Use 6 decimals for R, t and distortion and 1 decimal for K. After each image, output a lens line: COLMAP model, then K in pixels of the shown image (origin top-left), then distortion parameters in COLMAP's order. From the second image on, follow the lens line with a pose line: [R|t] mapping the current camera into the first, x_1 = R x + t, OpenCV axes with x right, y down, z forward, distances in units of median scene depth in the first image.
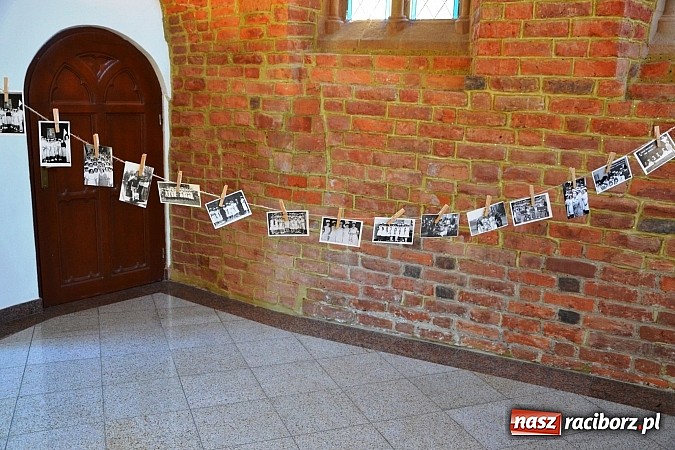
lens RADIAL K [[779.8, 0, 357.1], [0, 779.8, 209.8], [0, 0, 1]] dist [-0.011551, 0.233234]
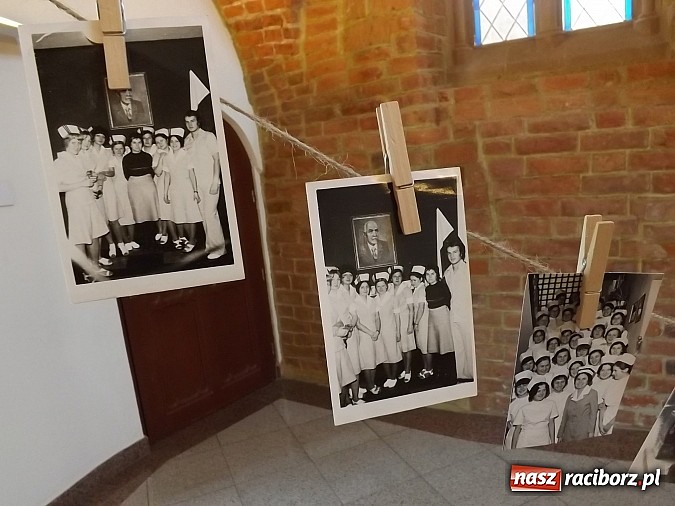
lens RADIAL K [[518.6, 0, 338.4], [0, 518.6, 242.3], [0, 0, 1]] dist [-0.009195, -0.001766]
pose [[0.989929, -0.130483, 0.054905, -0.234246], [0.131241, 0.991296, -0.010424, -0.056372], [-0.053067, 0.017524, 0.998437, 0.508177]]
